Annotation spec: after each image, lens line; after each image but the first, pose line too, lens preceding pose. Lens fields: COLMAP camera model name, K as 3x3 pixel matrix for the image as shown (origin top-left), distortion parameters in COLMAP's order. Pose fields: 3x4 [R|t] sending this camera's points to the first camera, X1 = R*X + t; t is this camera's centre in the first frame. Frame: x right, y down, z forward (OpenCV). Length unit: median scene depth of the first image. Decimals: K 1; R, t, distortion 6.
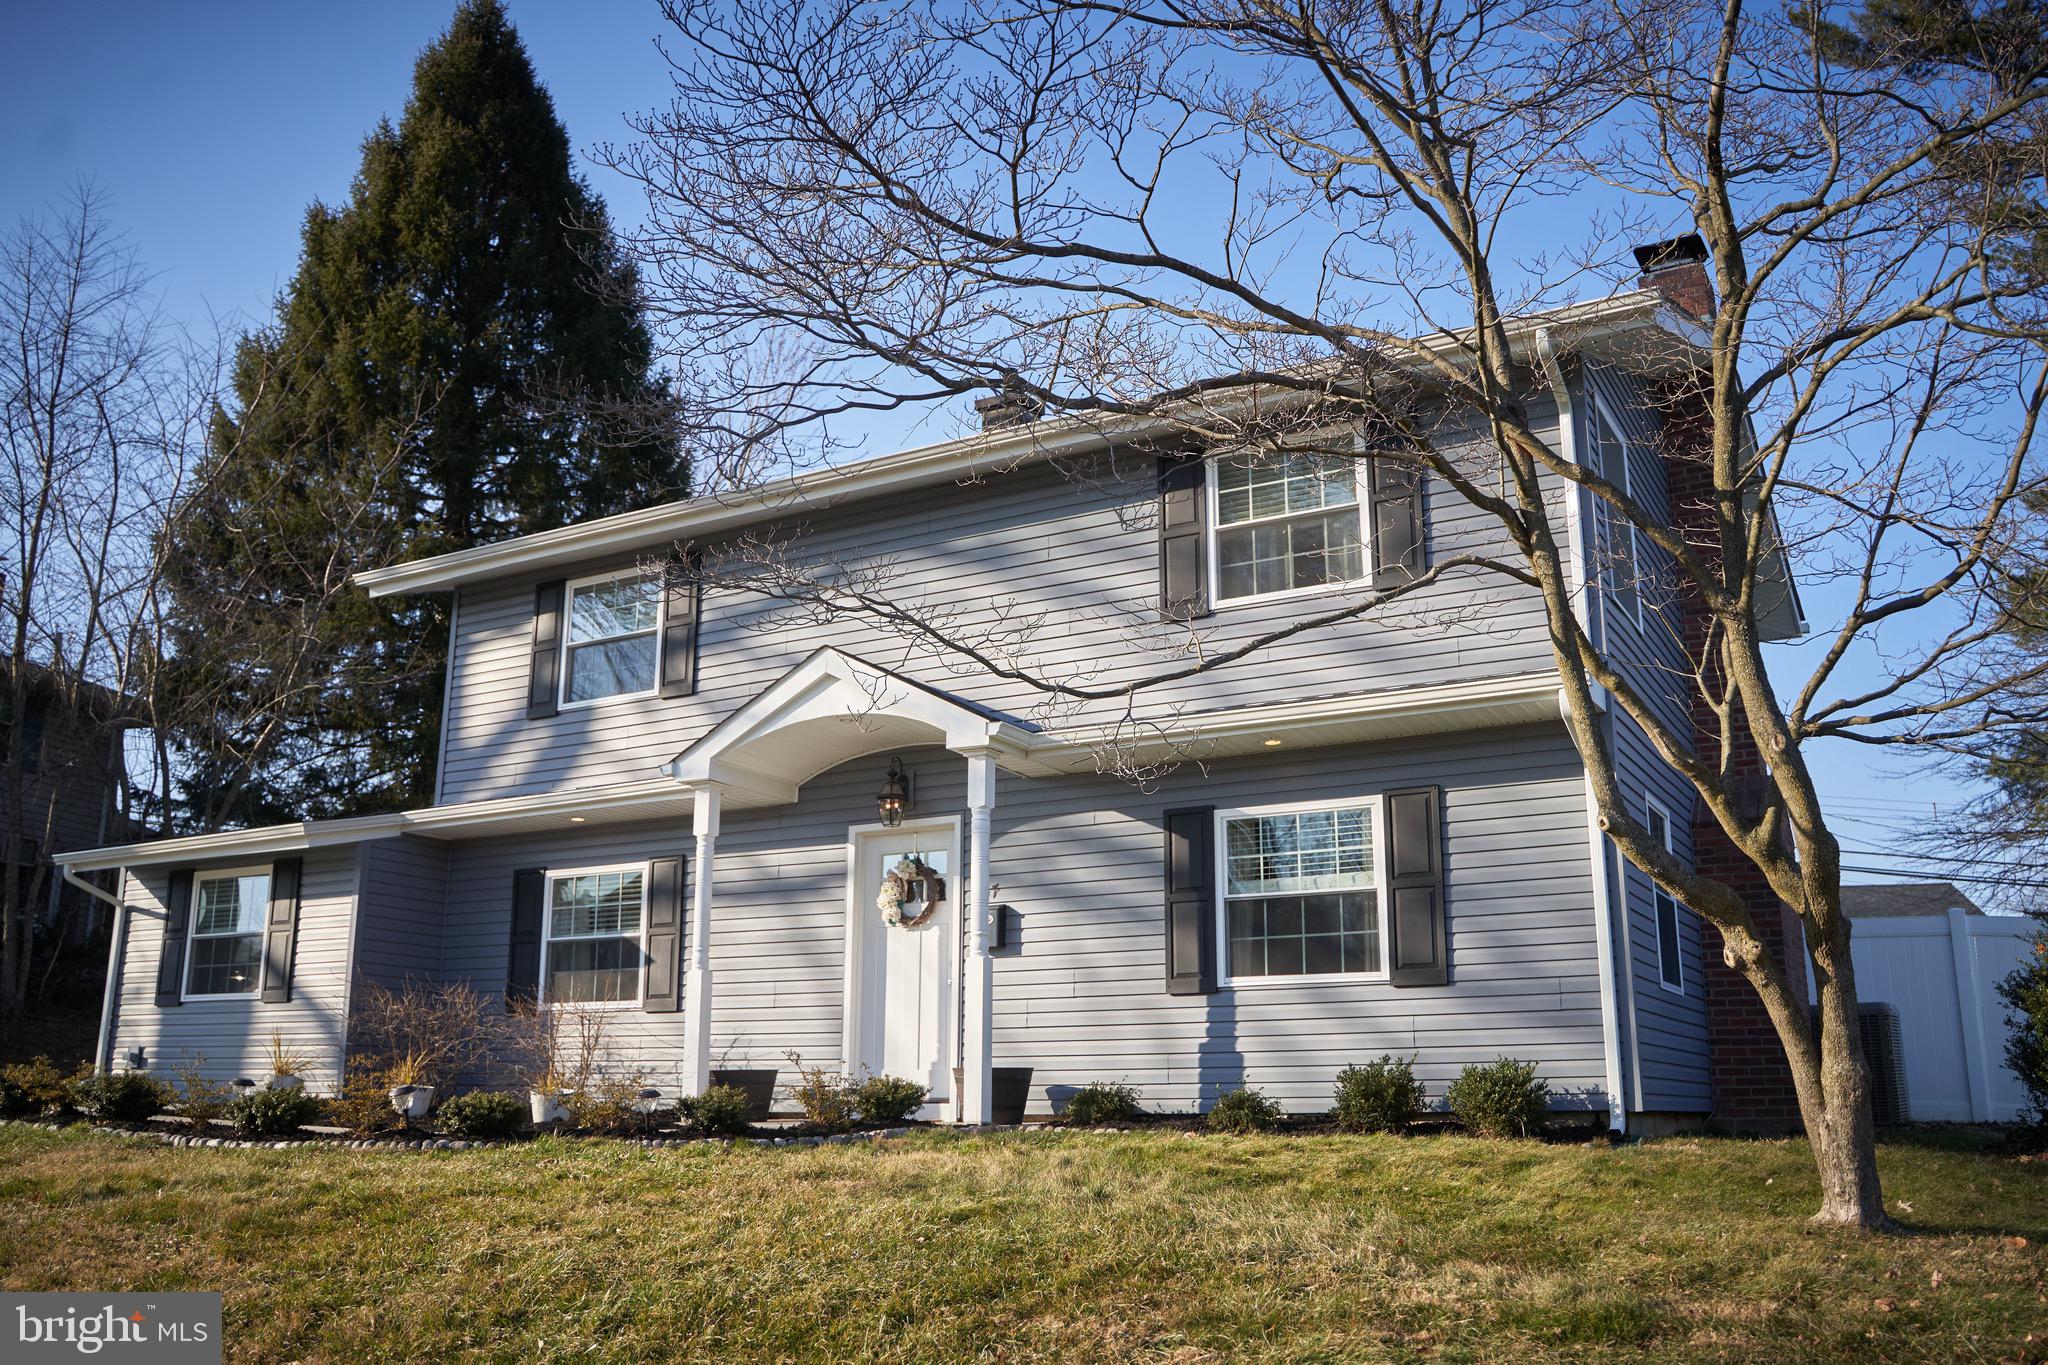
lens RADIAL K [[1719.3, 0, 1024.0], [0, 1719.3, 682.5], [0, 0, 1]] dist [-0.059260, 0.004764]
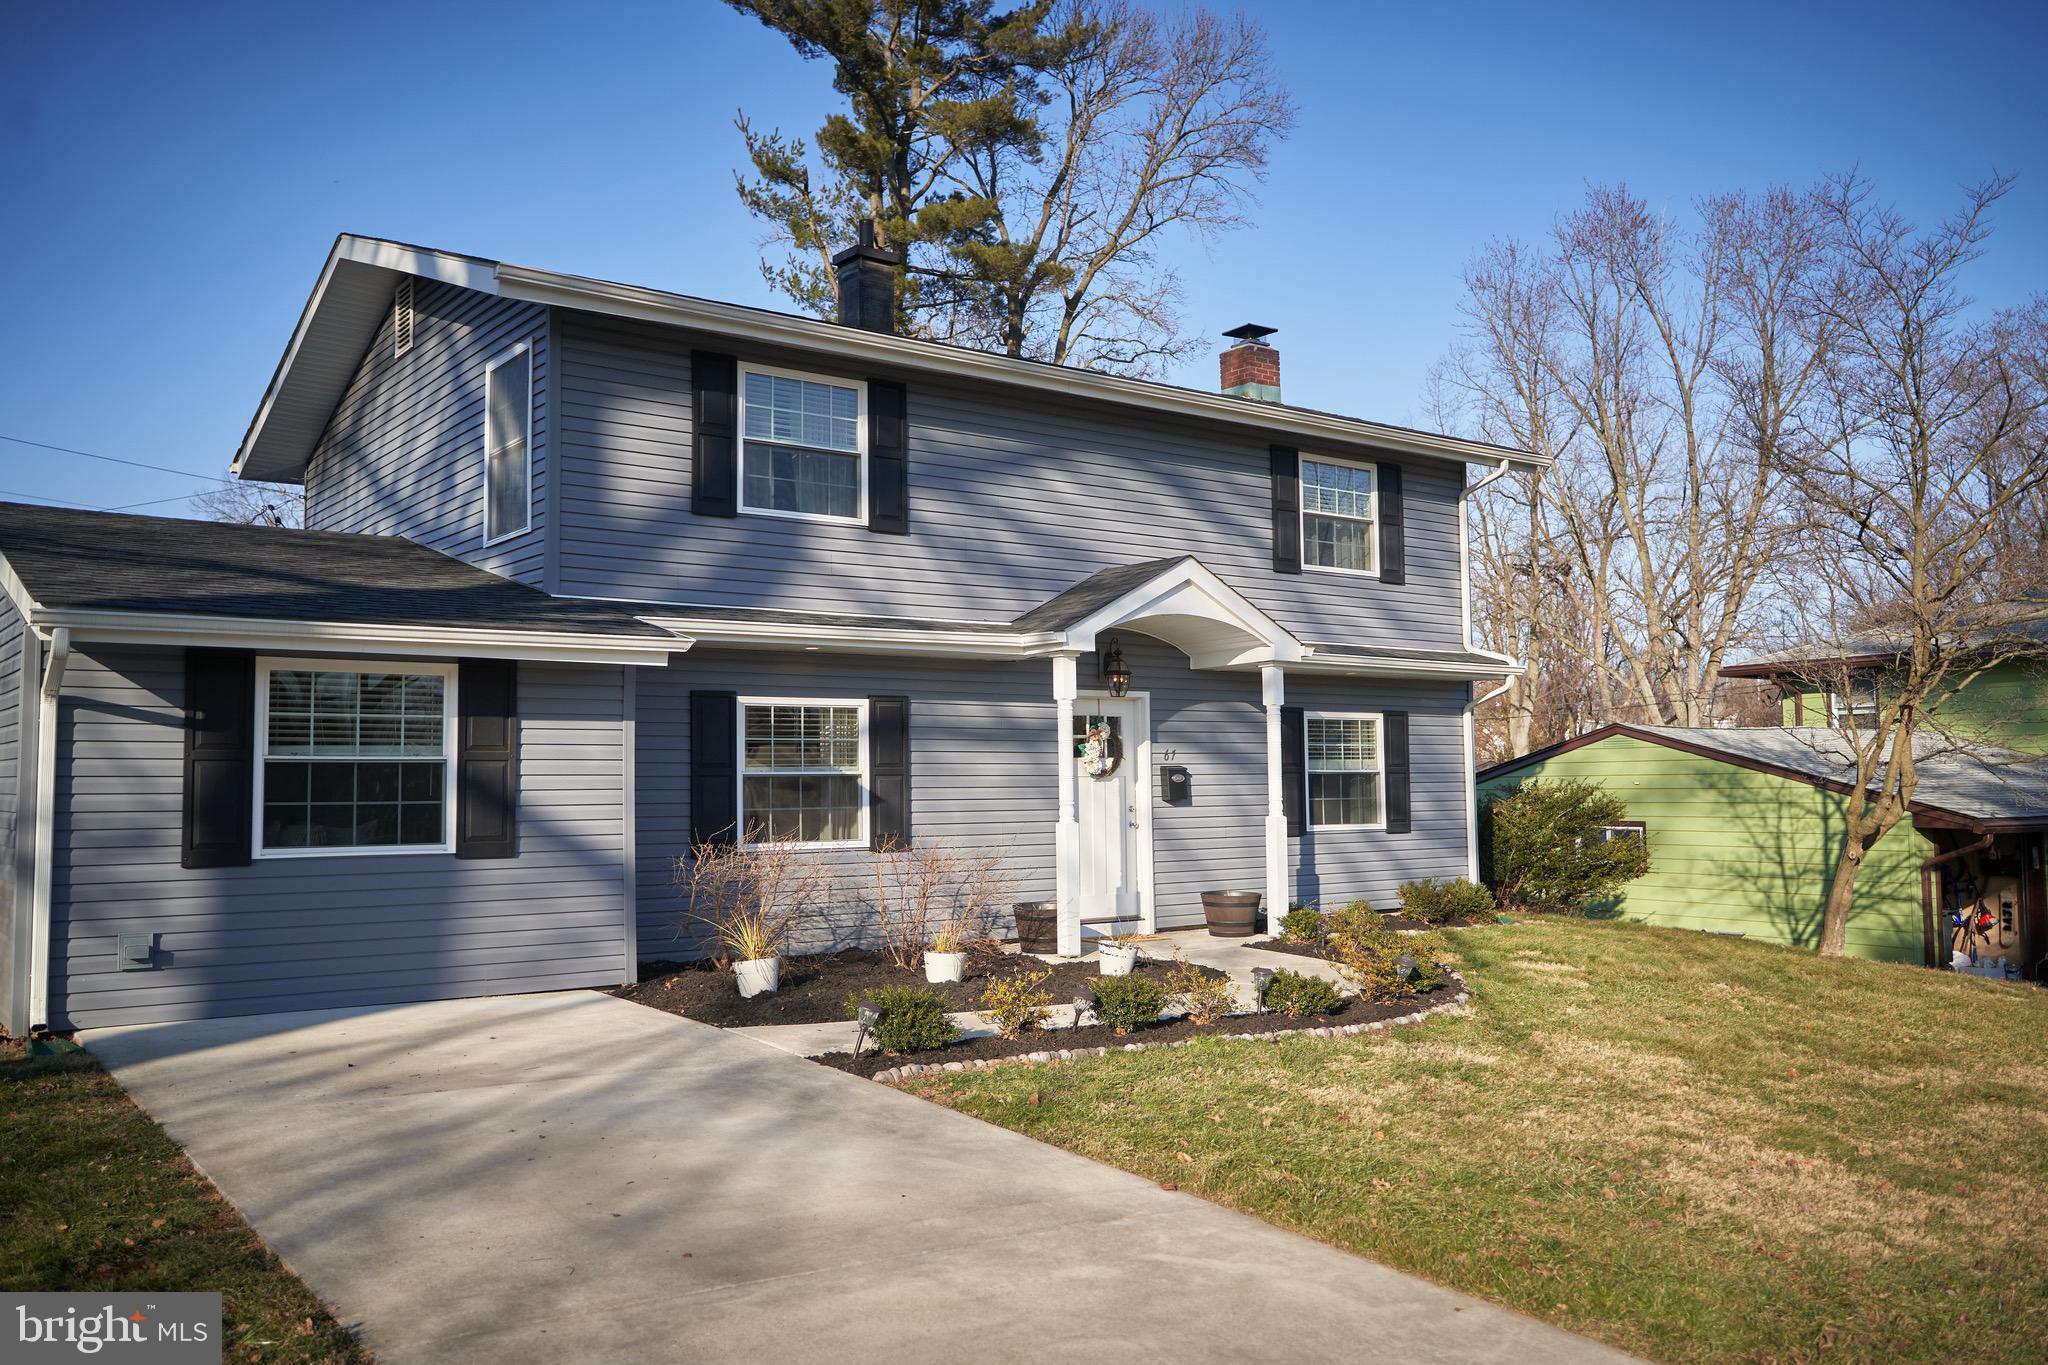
lens RADIAL K [[1635.5, 0, 1024.0], [0, 1635.5, 682.5], [0, 0, 1]] dist [0.003701, -0.000315]
pose [[0.390767, 0.048912, 0.919189, -1.066006], [-0.216797, 0.975386, 0.040263, 0.039533], [-0.894595, -0.215011, 0.391753, 0.570796]]
